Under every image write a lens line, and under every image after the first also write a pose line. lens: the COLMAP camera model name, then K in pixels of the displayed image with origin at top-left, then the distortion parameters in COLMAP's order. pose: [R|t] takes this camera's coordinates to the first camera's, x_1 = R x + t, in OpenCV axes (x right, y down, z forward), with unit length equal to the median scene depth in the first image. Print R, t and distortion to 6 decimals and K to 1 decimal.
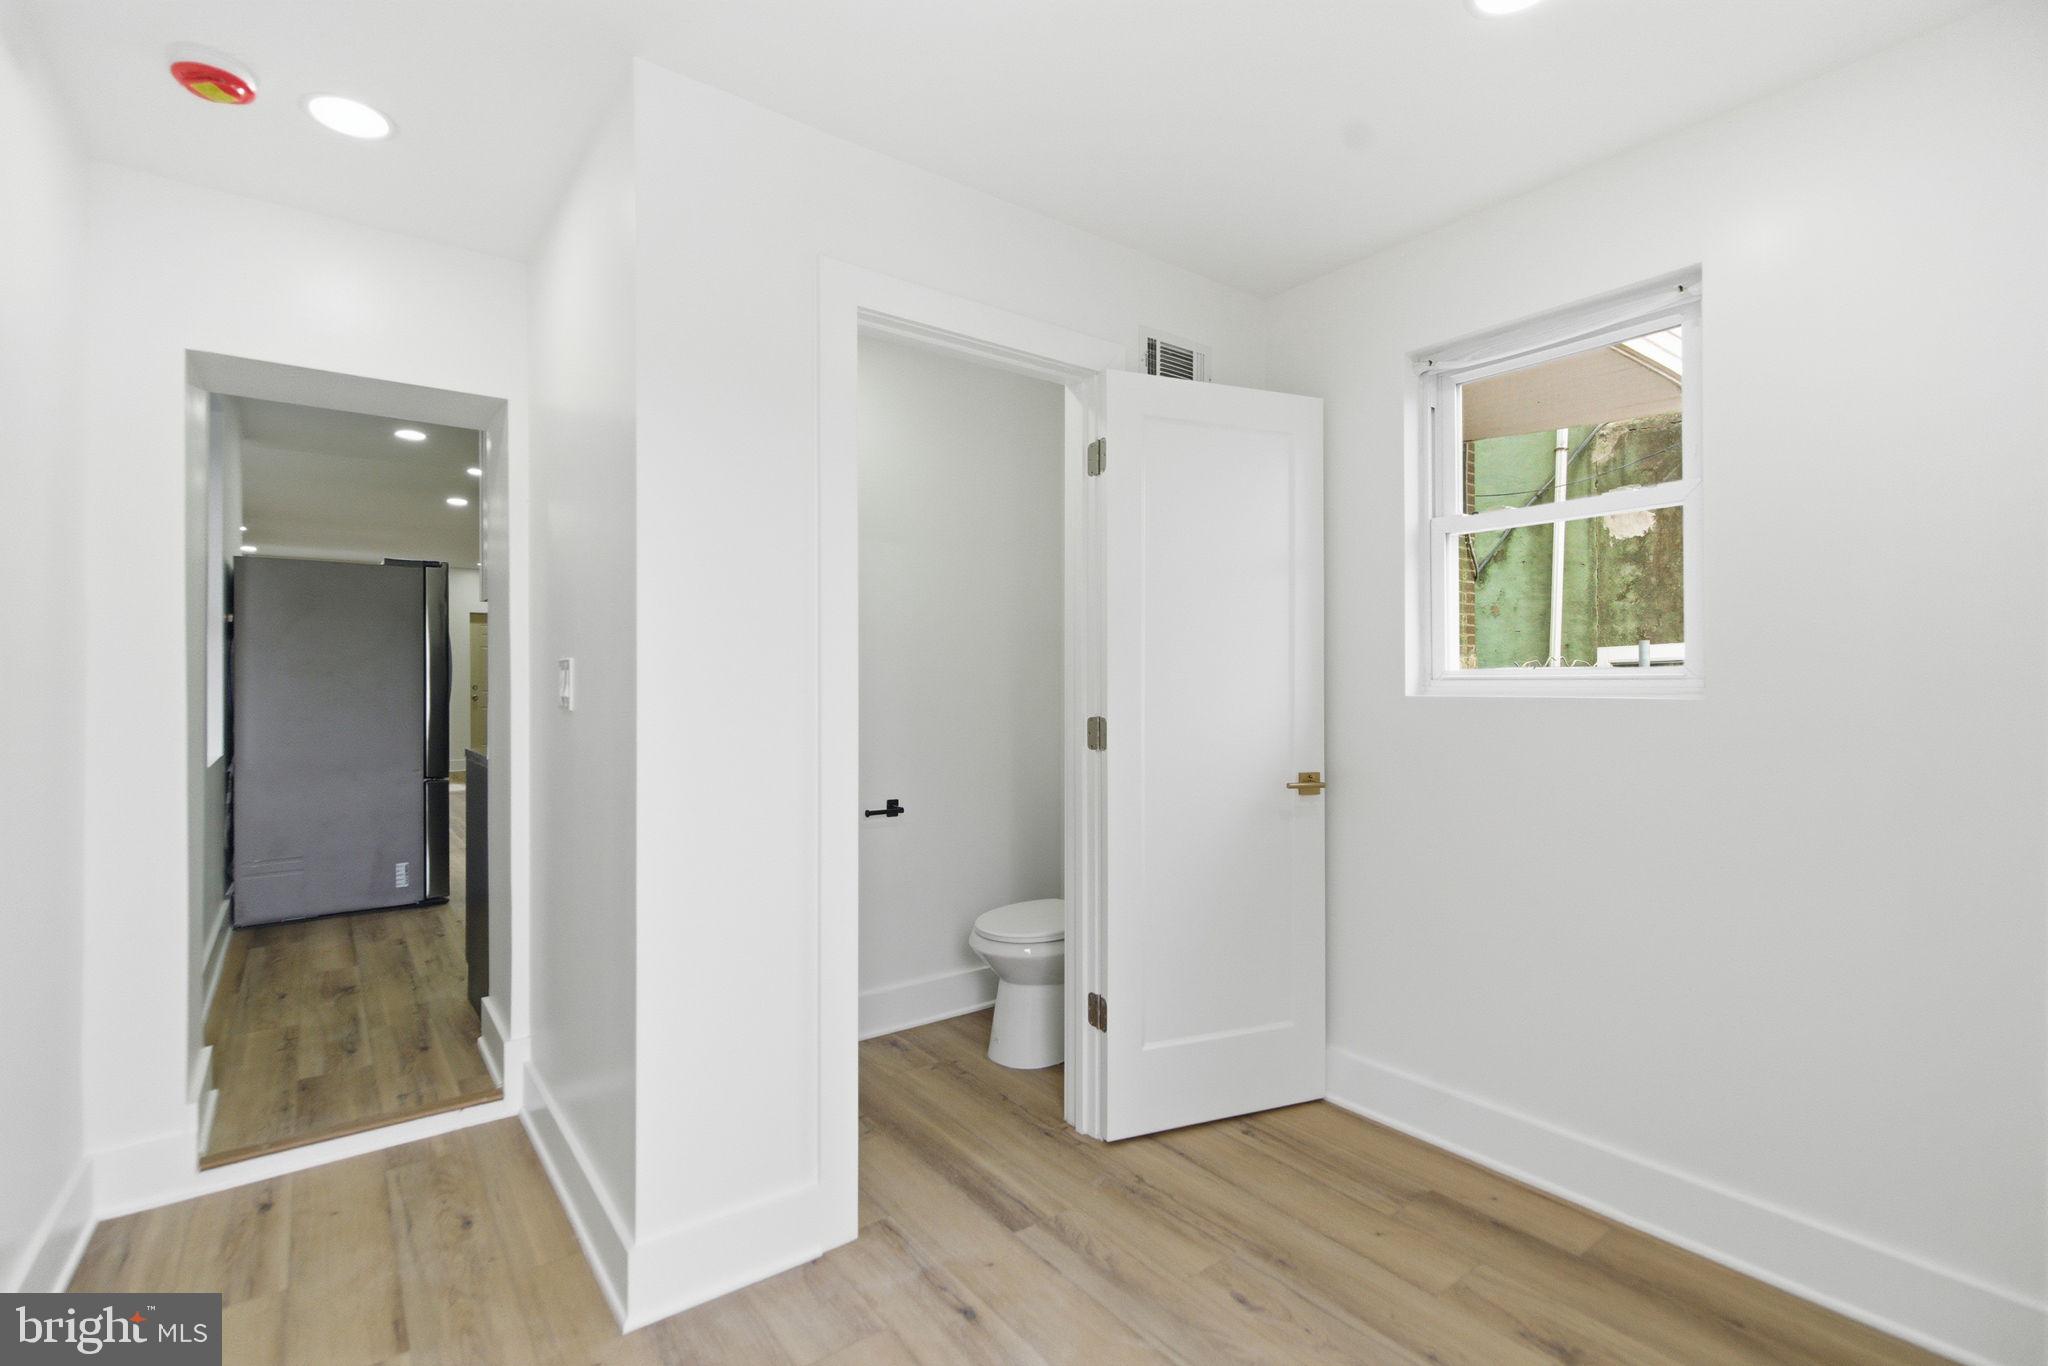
lens RADIAL K [[934.4, 0, 1021.4], [0, 934.4, 677.3], [0, 0, 1]] dist [0.007142, -0.003147]
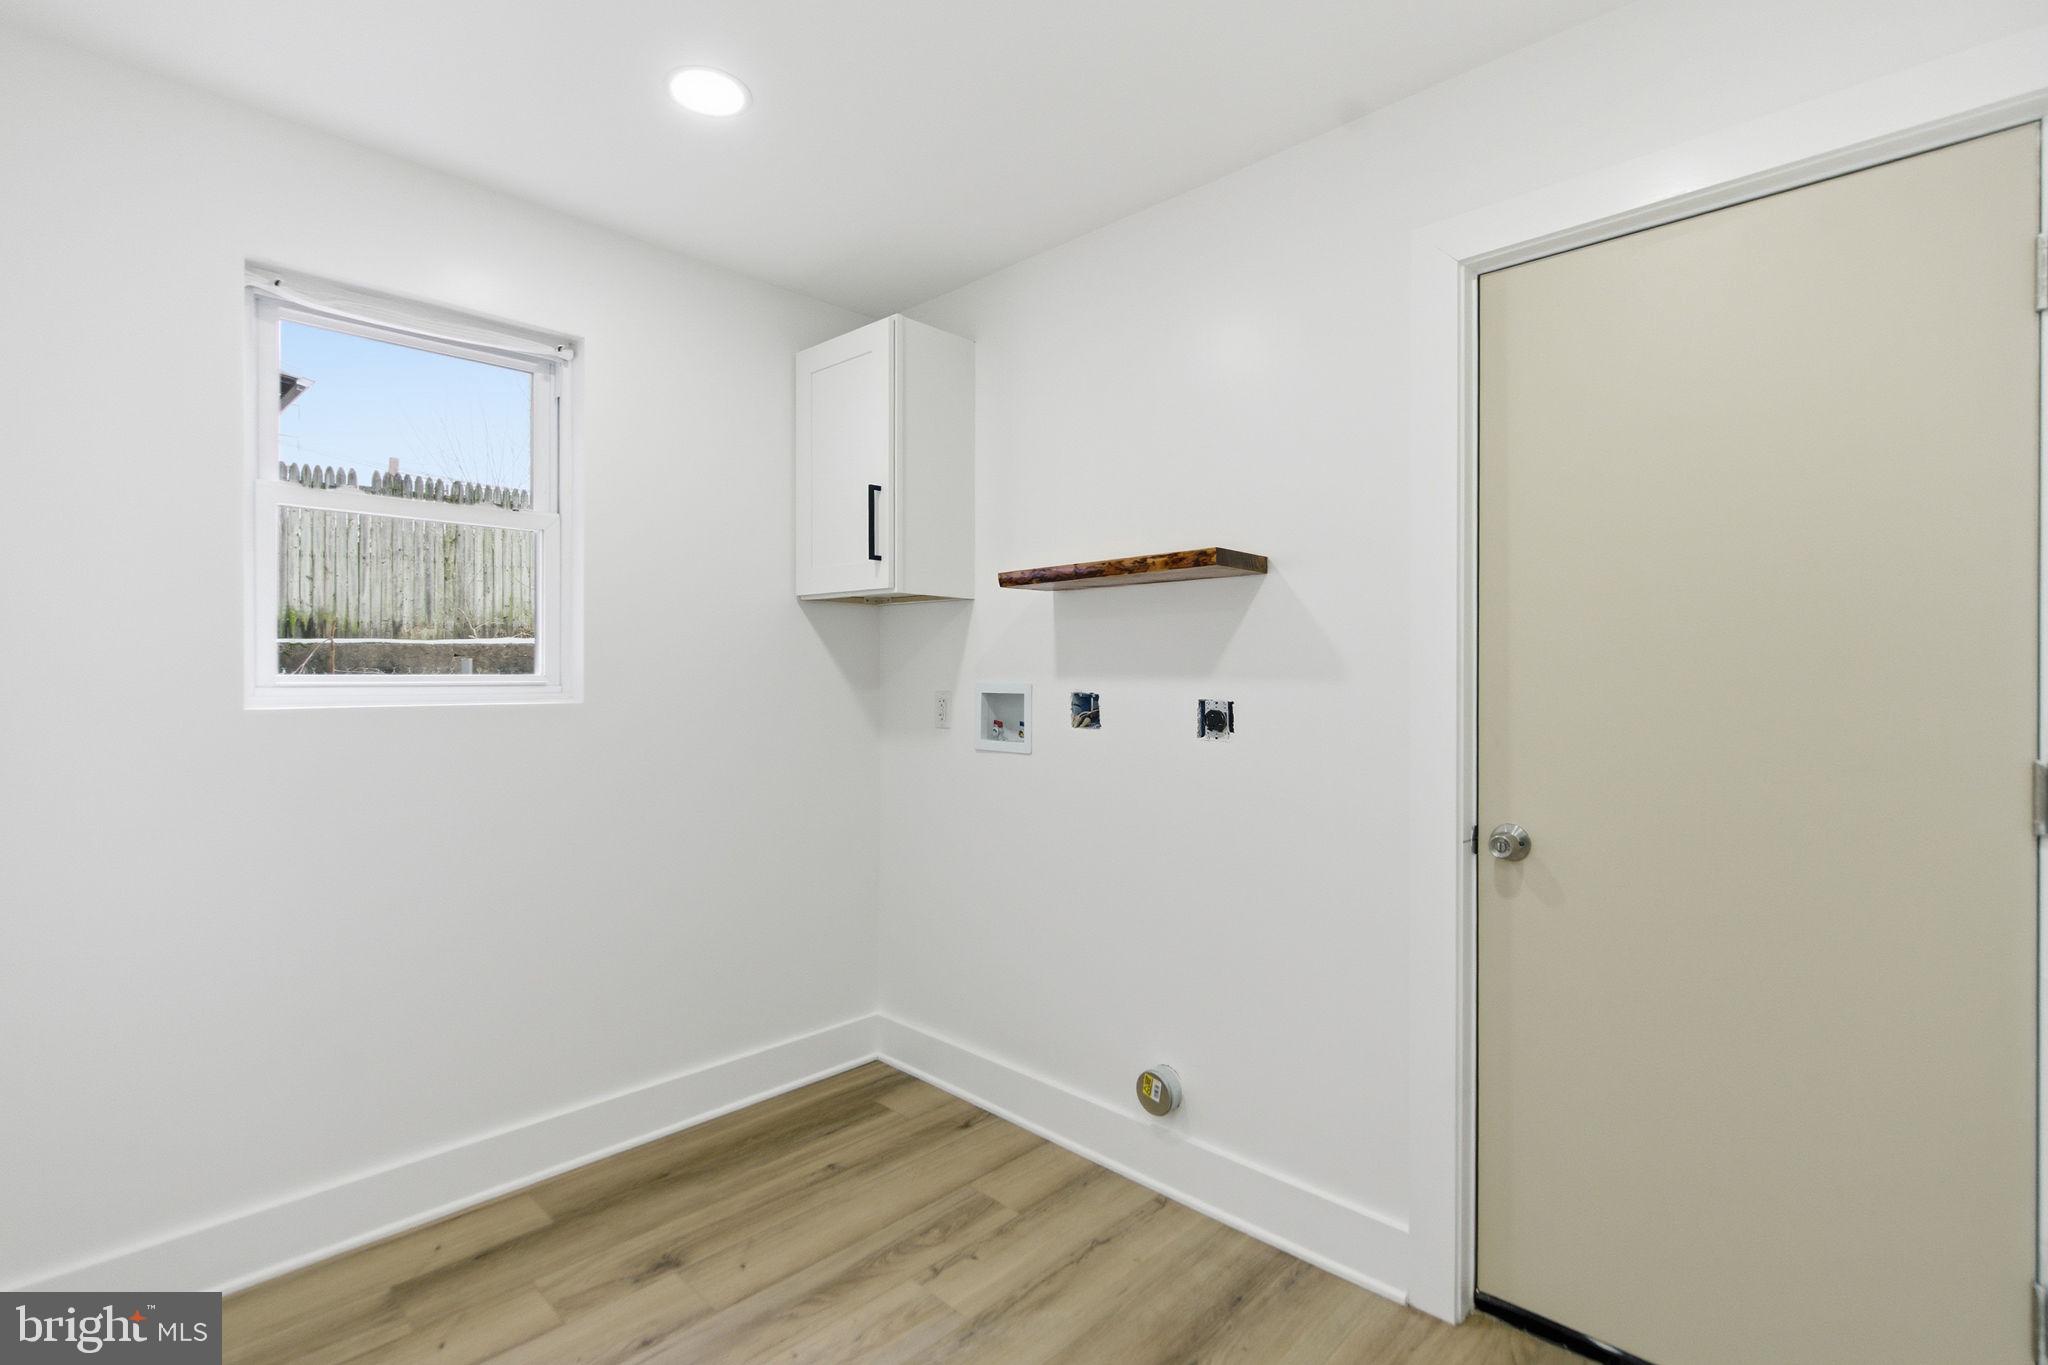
lens RADIAL K [[934.4, 0, 1021.5], [0, 934.4, 683.9], [0, 0, 1]] dist [0.007142, -0.003147]
pose [[-0.147379, -0.010426, 0.989025, -0.546156], [-0.009213, 0.999916, 0.009168, -0.018418], [-0.989037, -0.007761, -0.147462, 0.629530]]
